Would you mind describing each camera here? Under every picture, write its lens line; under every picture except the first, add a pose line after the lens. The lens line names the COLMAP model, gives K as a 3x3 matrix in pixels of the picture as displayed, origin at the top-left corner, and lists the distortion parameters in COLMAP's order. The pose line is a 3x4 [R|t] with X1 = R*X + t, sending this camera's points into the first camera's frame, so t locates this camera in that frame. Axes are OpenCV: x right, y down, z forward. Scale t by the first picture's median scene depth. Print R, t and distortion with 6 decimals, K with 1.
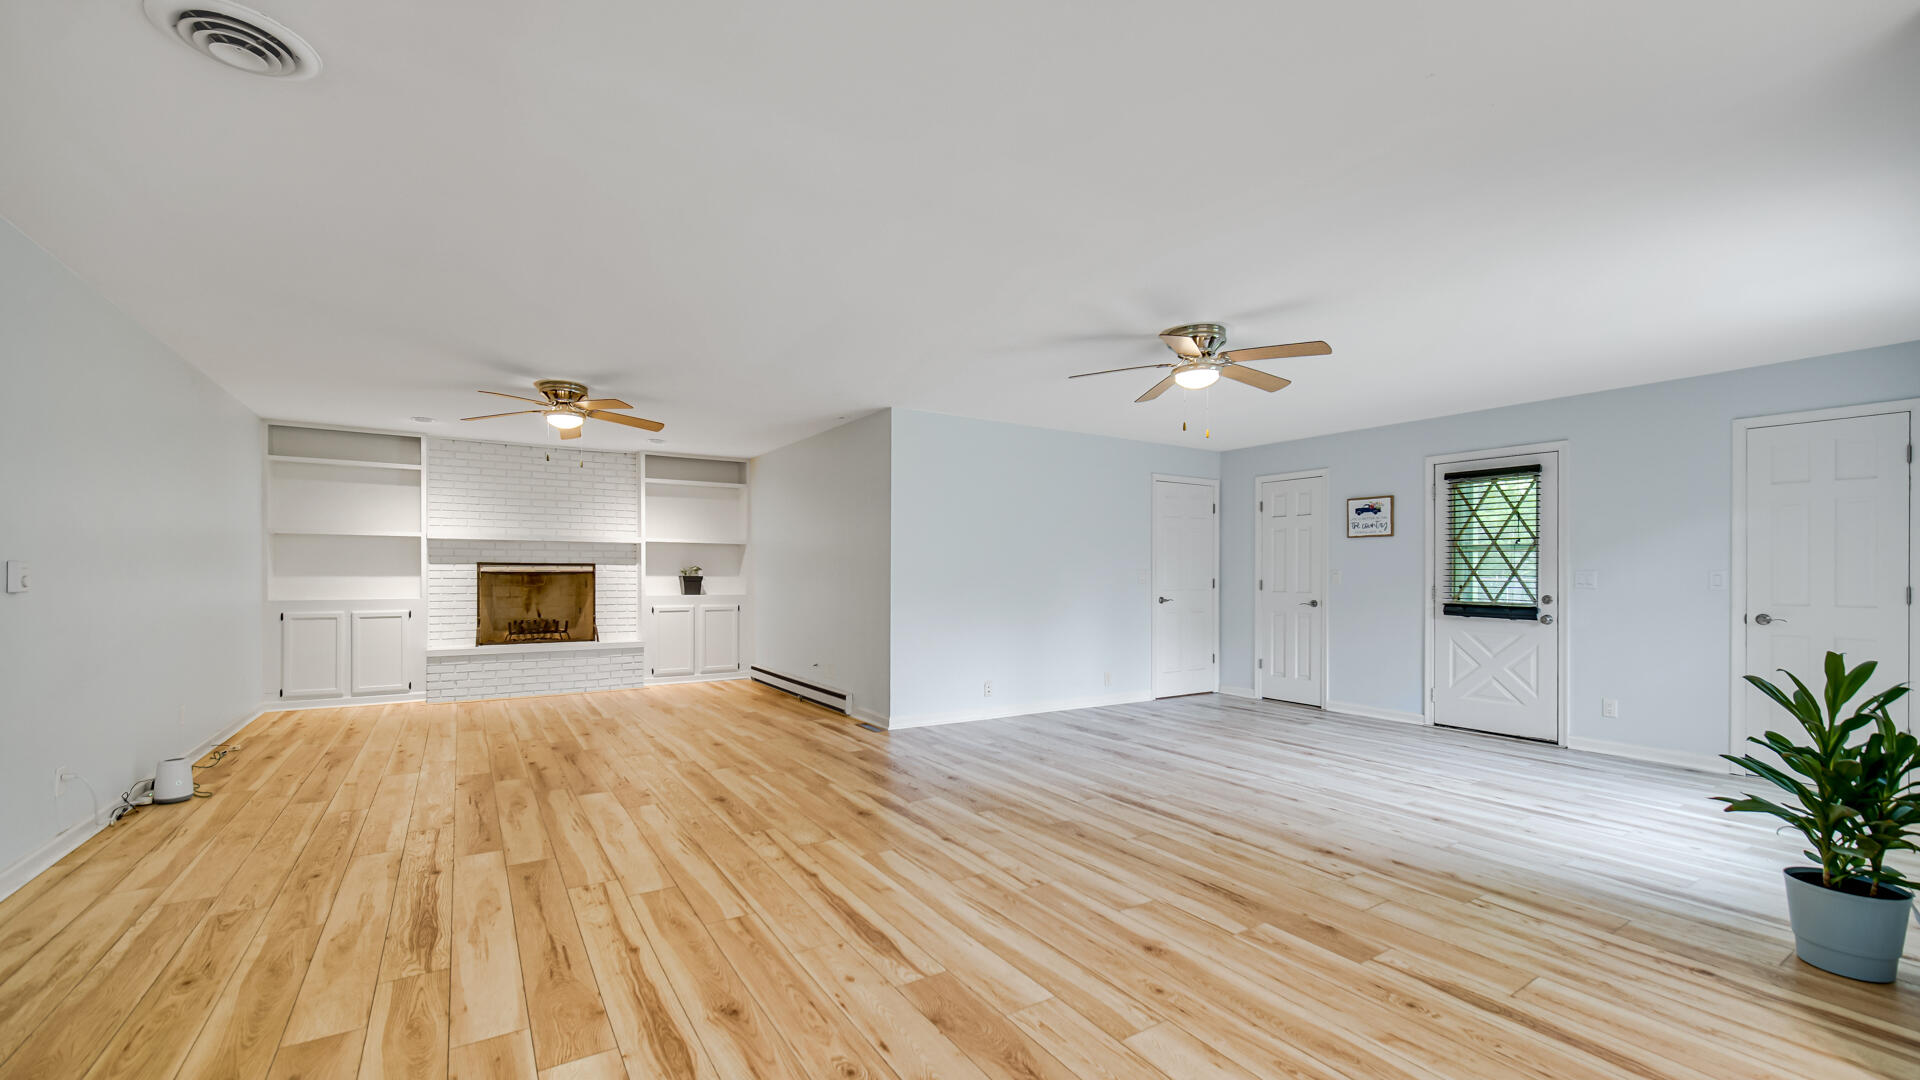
lens RADIAL K [[770.0, 0, 954.0], [0, 770.0, 576.2], [0, 0, 1]] dist [-0.000191, -0.000209]
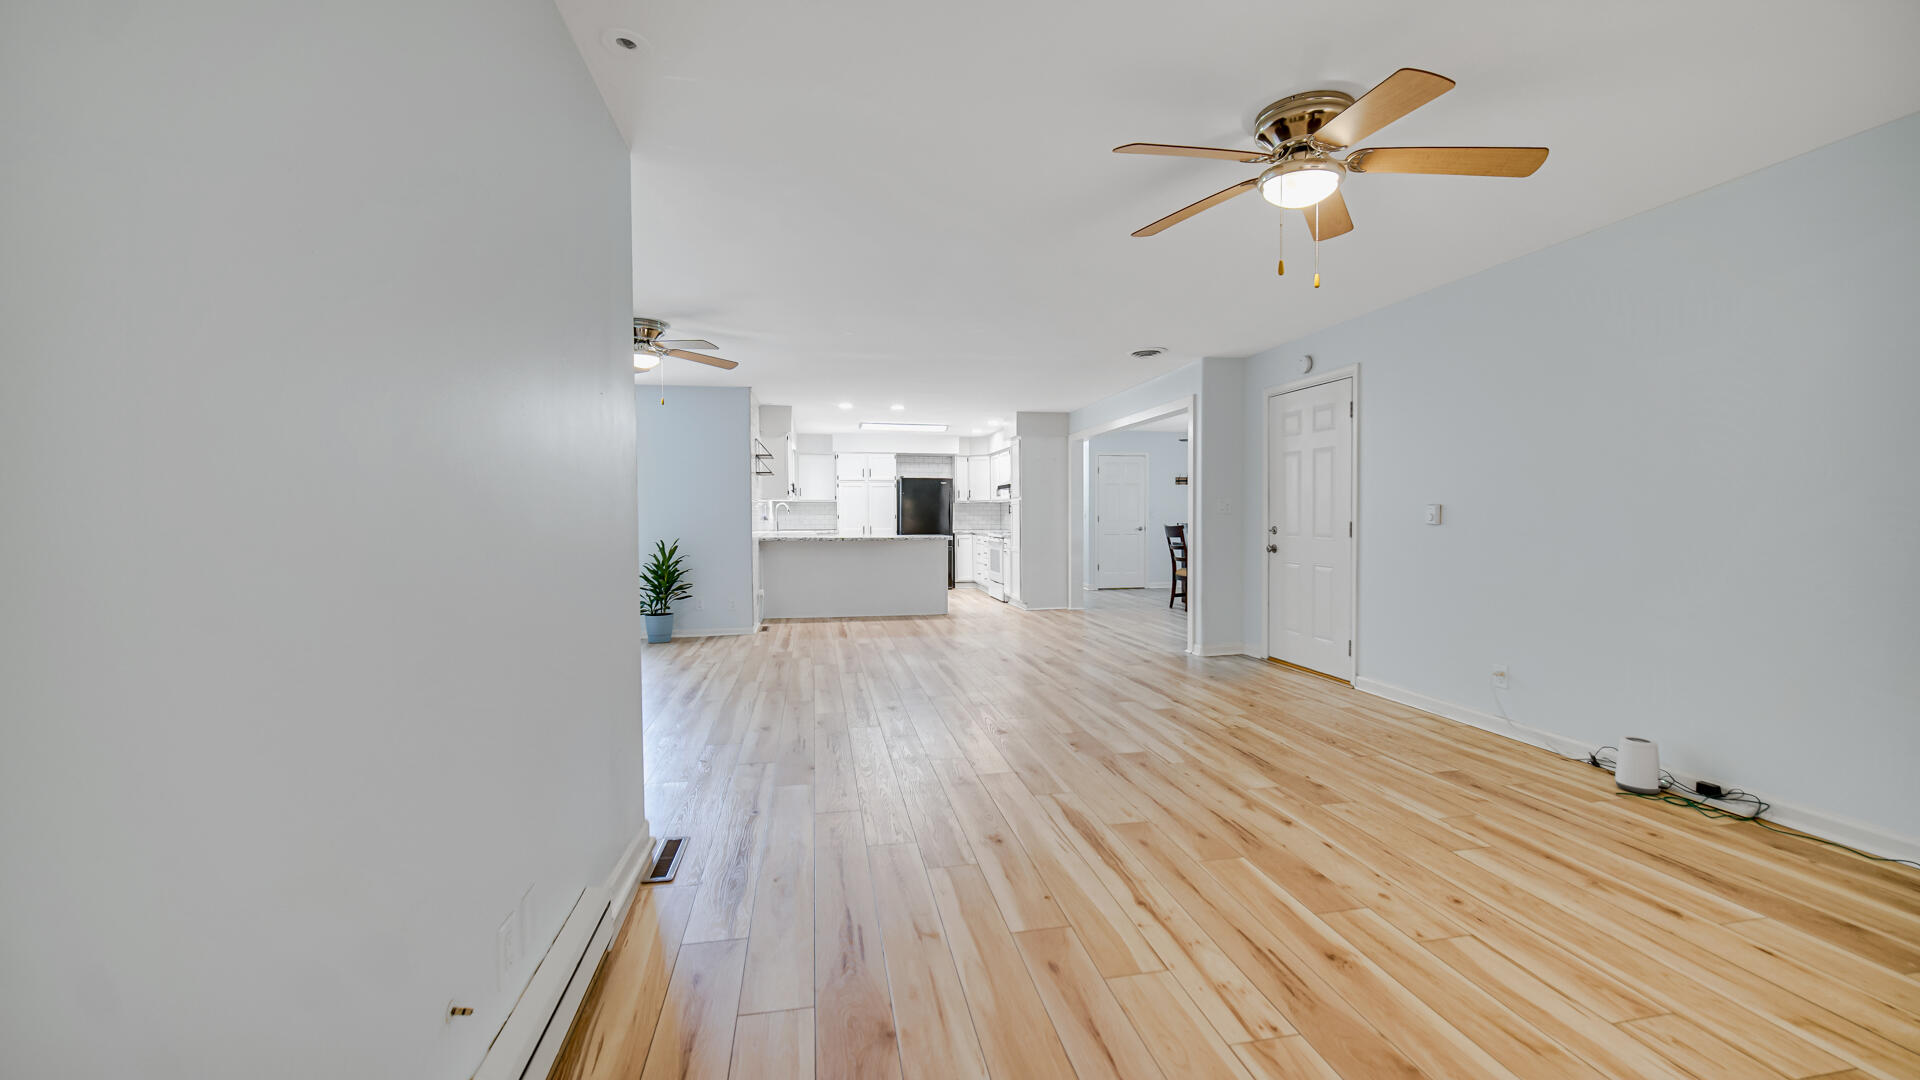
lens RADIAL K [[770.0, 0, 963.5], [0, 770.0, 511.4], [0, 0, 1]] dist [-0.000191, -0.000209]
pose [[-0.931465, 0.003305, 0.363816, -0.447179], [0.003167, 0.999995, -0.000976, -0.003491], [-0.363817, 0.000243, -0.931470, 1.400236]]
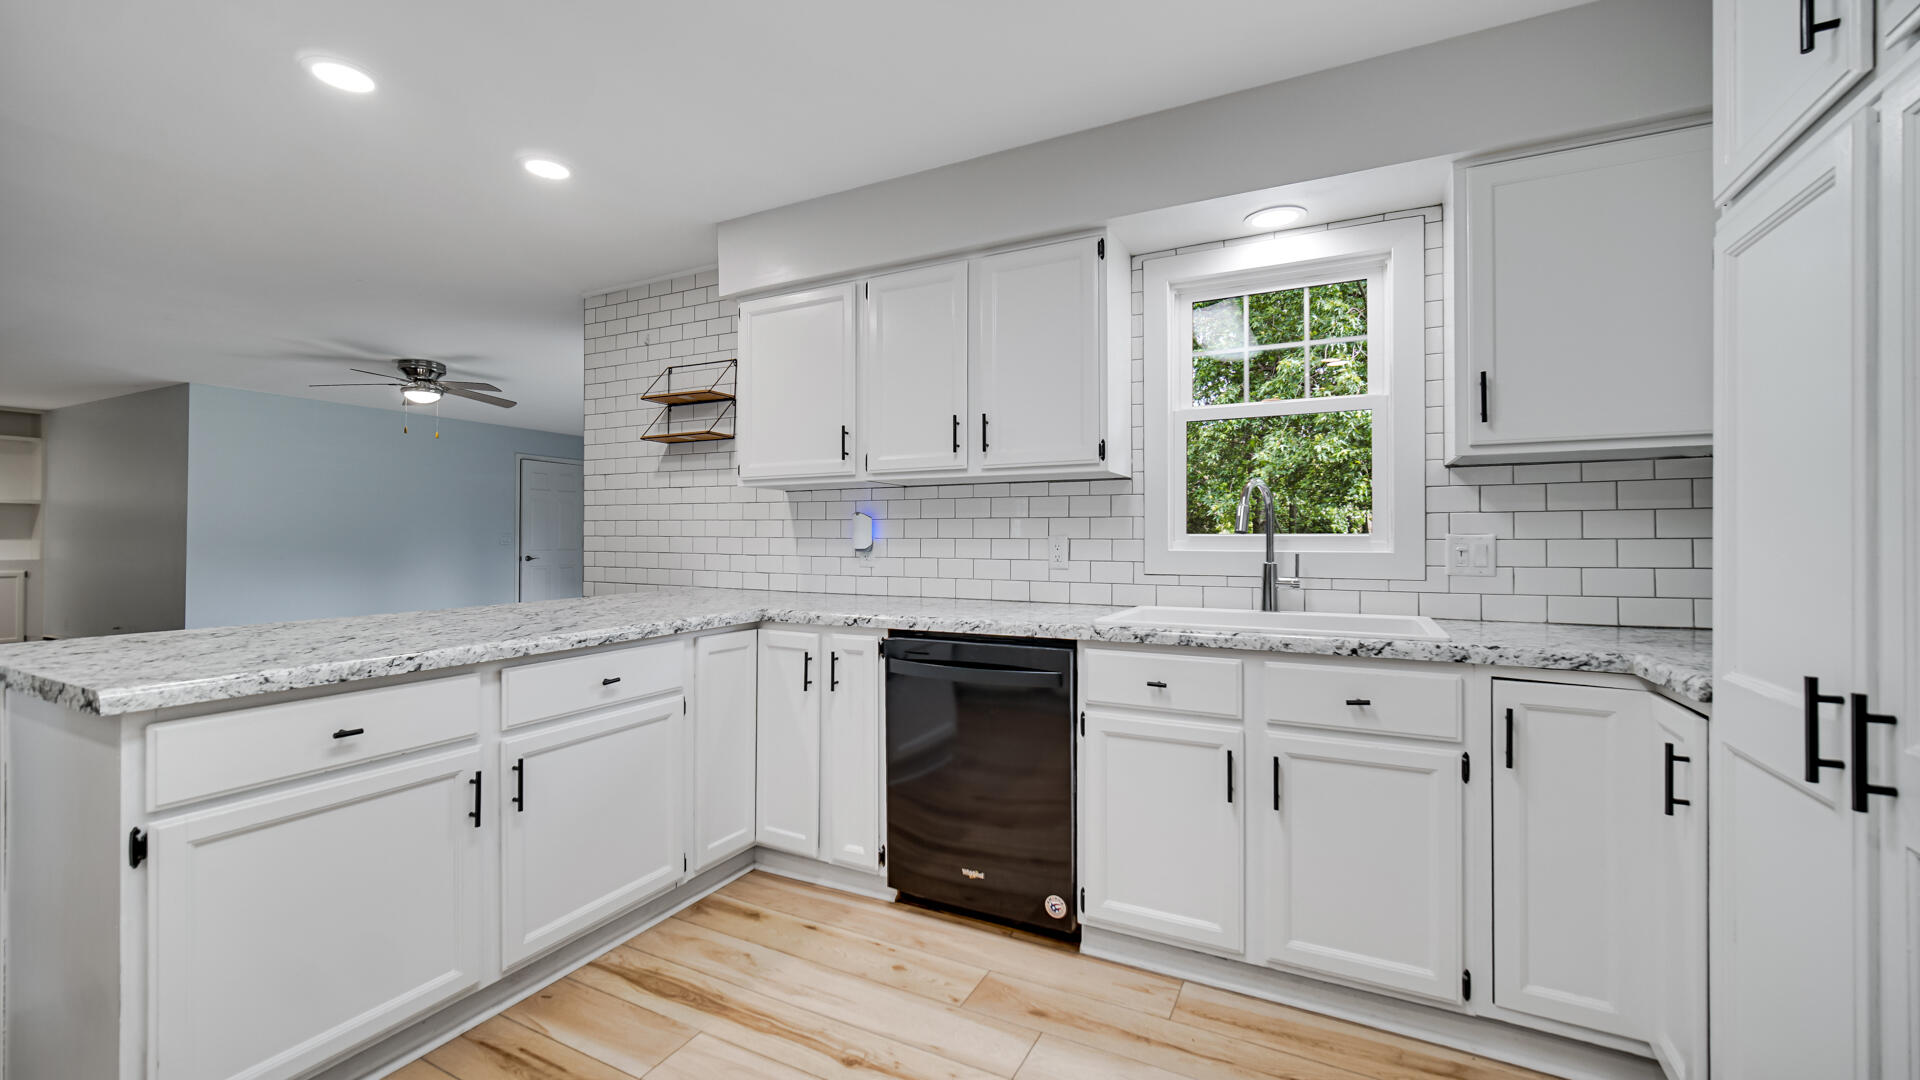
lens RADIAL K [[770.0, 0, 957.0], [0, 770.0, 528.6], [0, 0, 1]] dist [-0.000191, -0.000209]
pose [[0.867055, 0.005775, 0.498179, 0.331904], [0.001413, 0.999900, -0.014051, 0.002658], [-0.498211, 0.012887, 0.866960, -0.503431]]
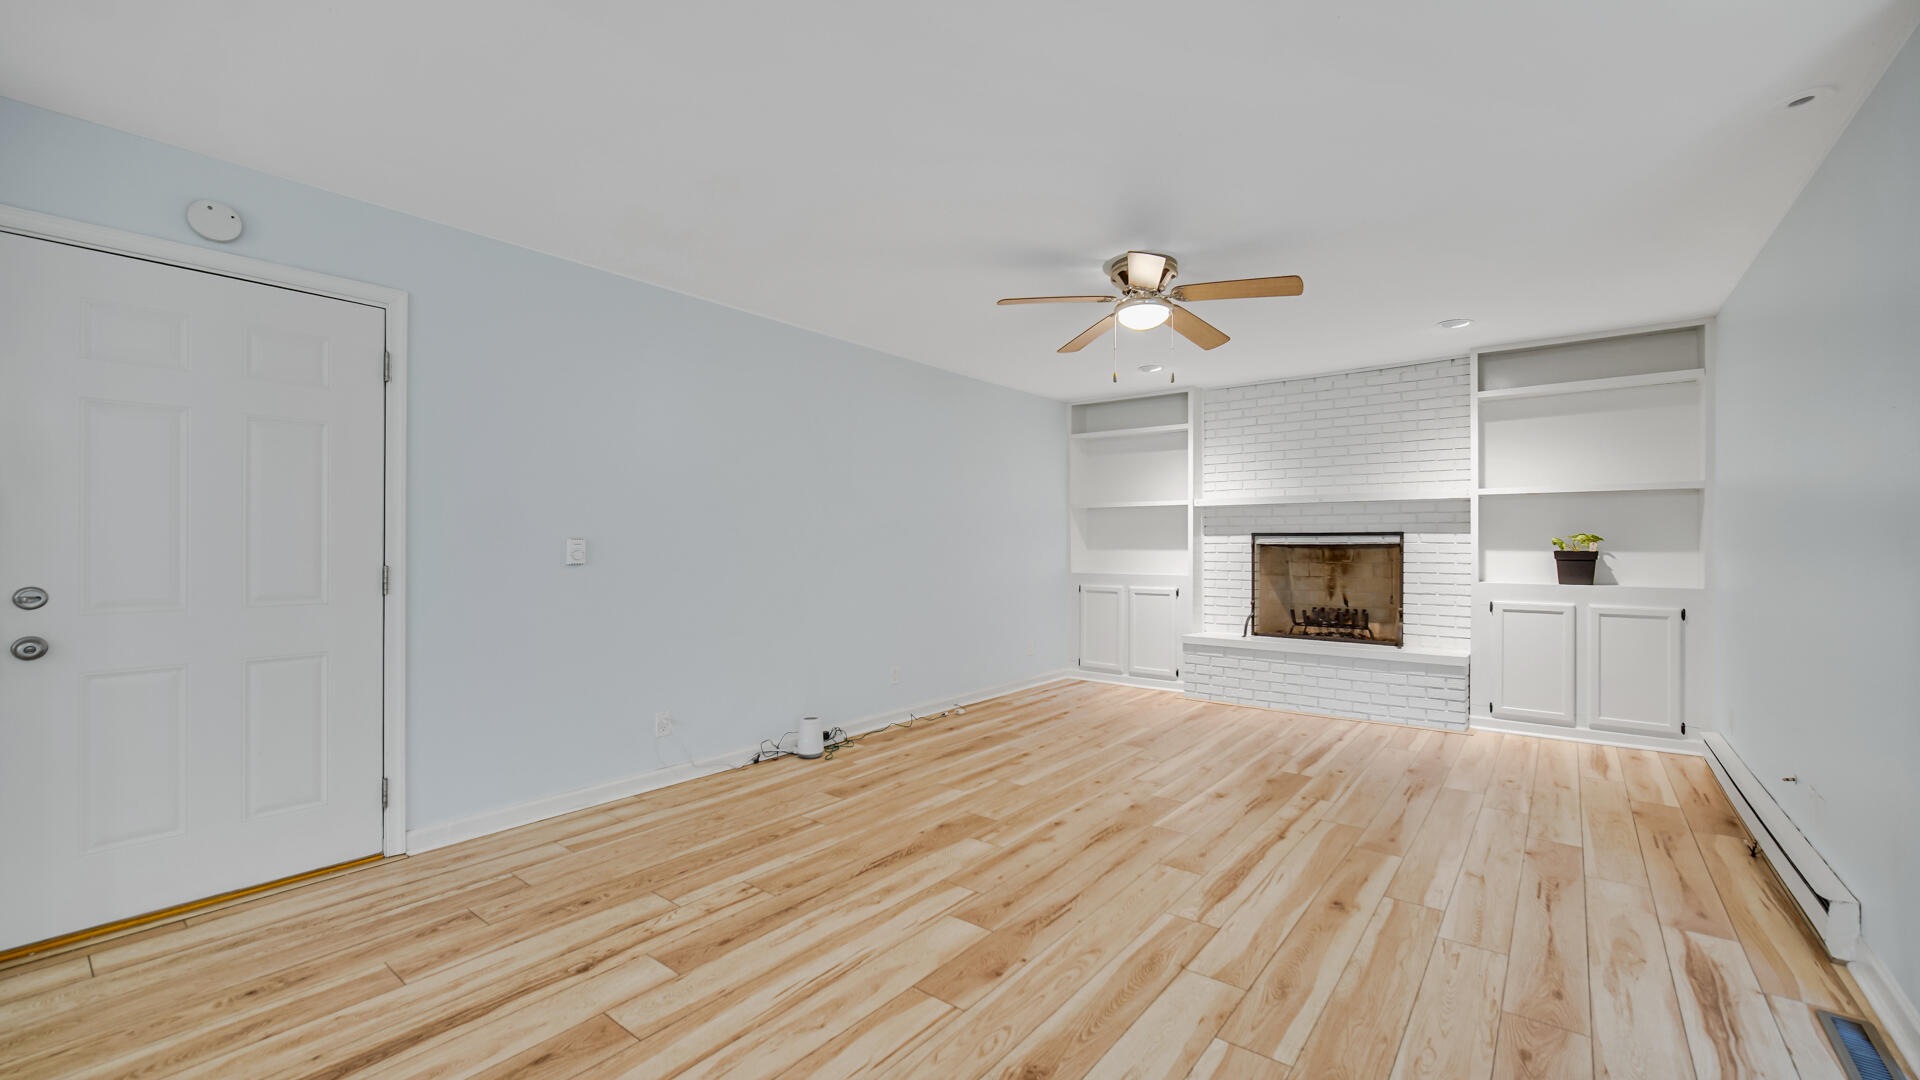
lens RADIAL K [[770.0, 0, 958.3], [0, 770.0, 539.8], [0, 0, 1]] dist [-0.000191, -0.000209]
pose [[0.330037, -0.007843, -0.943936, 0.064176], [-0.001304, 0.999961, -0.008764, -0.004497], [0.943967, 0.004124, 0.330013, 0.579293]]
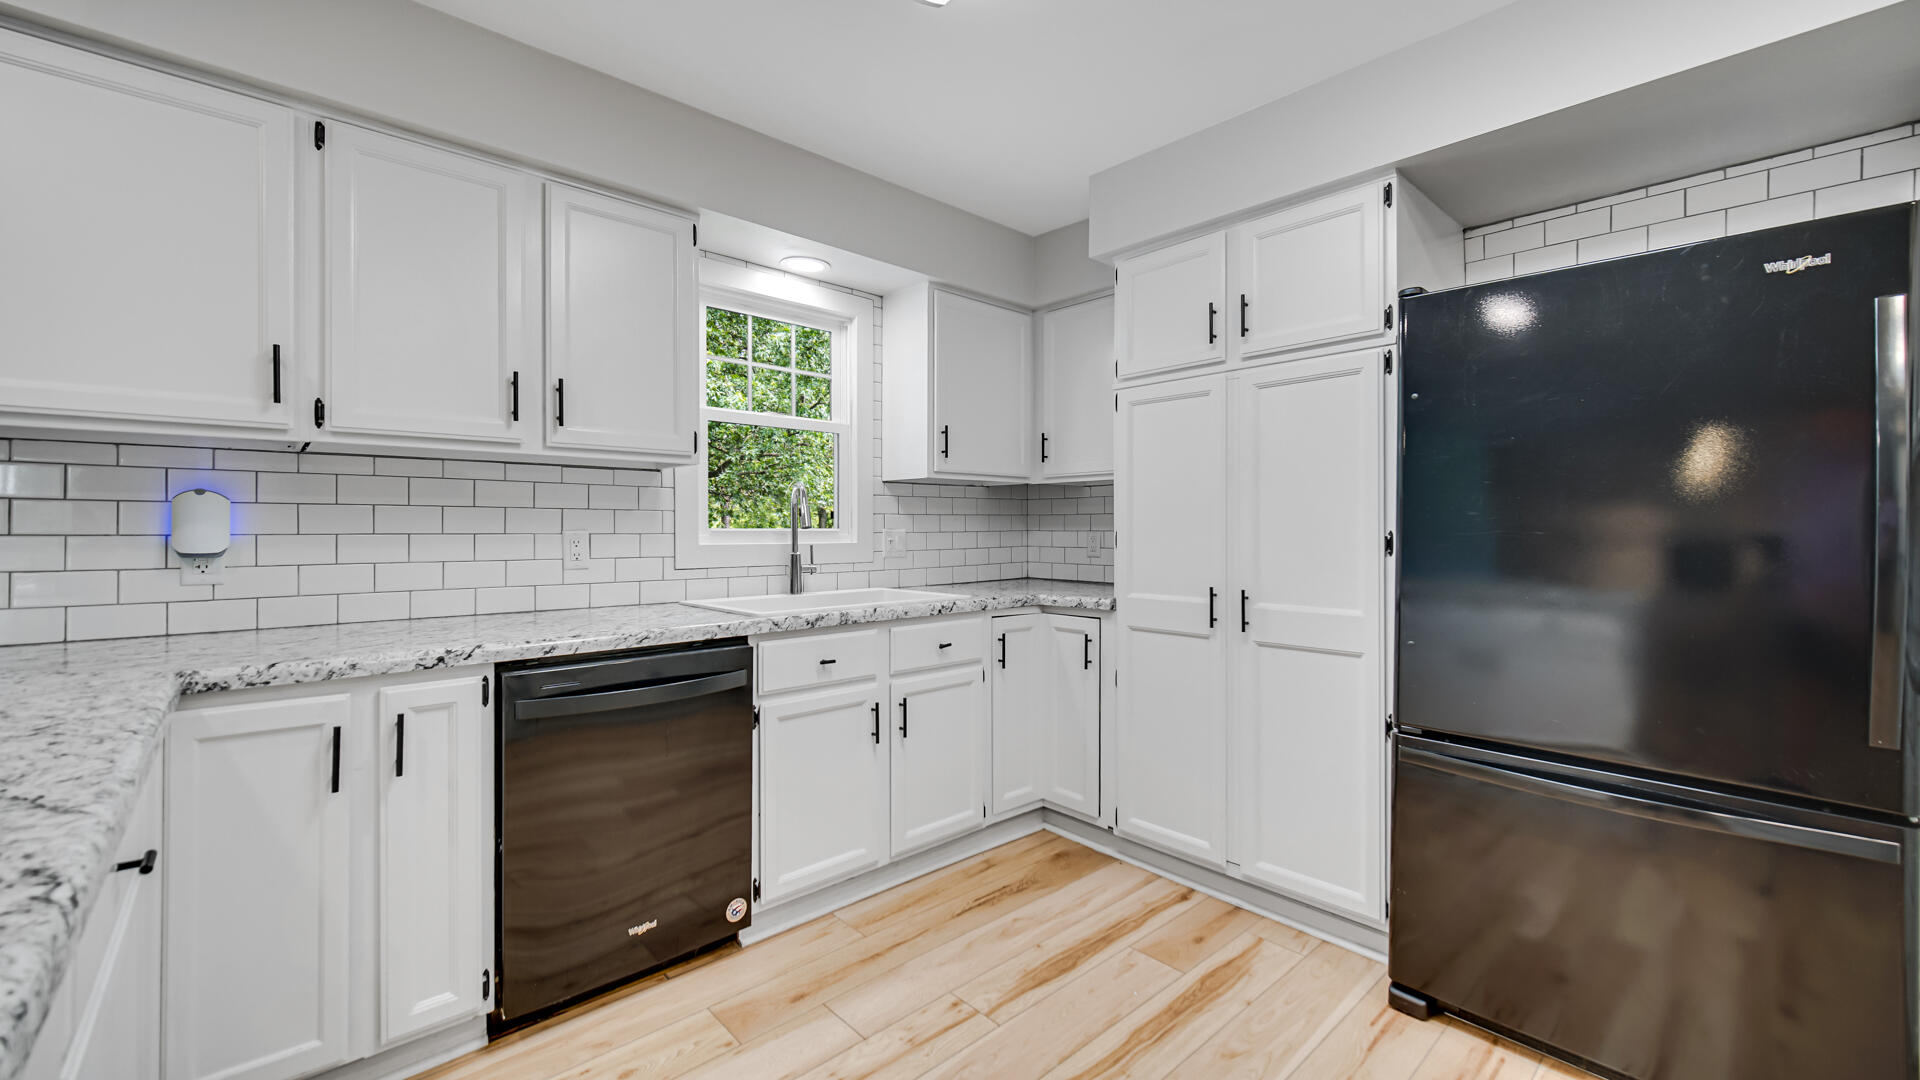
lens RADIAL K [[770.0, 0, 957.0], [0, 770.0, 523.3], [0, 0, 1]] dist [-0.000191, -0.000209]
pose [[-0.171377, 0.005956, 0.985188, 0.177606], [0.002306, 0.999981, -0.005644, -0.000640], [-0.985203, 0.001304, -0.171387, -0.236206]]
